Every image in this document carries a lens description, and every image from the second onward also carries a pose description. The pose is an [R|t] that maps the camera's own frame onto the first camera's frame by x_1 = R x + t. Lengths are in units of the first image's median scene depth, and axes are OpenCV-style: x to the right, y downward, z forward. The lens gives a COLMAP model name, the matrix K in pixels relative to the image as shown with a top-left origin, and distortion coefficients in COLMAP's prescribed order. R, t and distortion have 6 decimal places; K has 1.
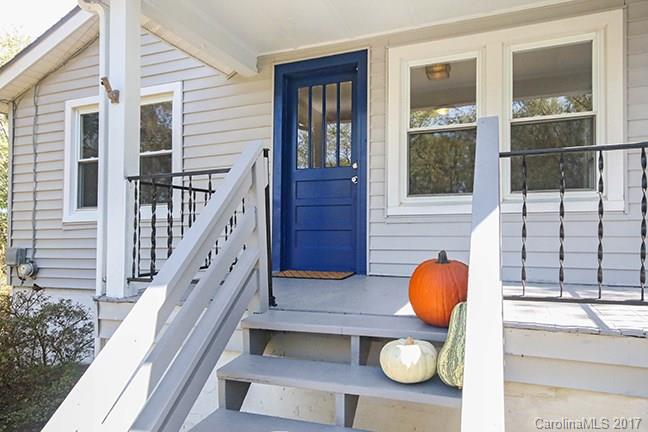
lens RADIAL K [[408.2, 0, 324.0], [0, 408.2, 216.0], [0, 0, 1]] dist [-0.001496, -0.000778]
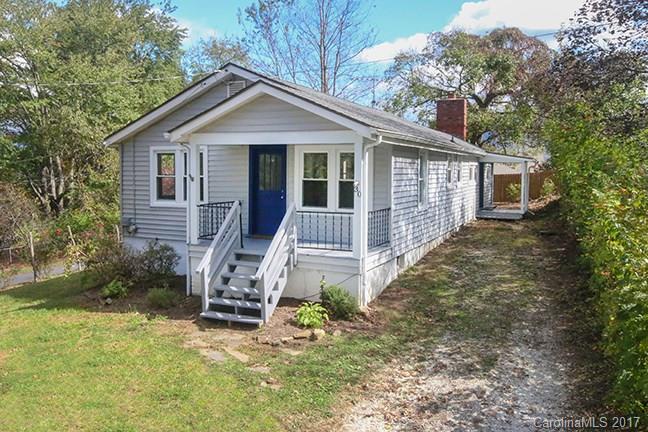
lens RADIAL K [[408.2, 0, 324.0], [0, 408.2, 216.0], [0, 0, 1]] dist [-0.001496, -0.000778]
pose [[0.999665, 0.024309, -0.008831, 0.351314], [-0.023004, 0.991770, 0.125951, -0.296488], [0.011820, -0.125705, 0.991997, -1.428728]]
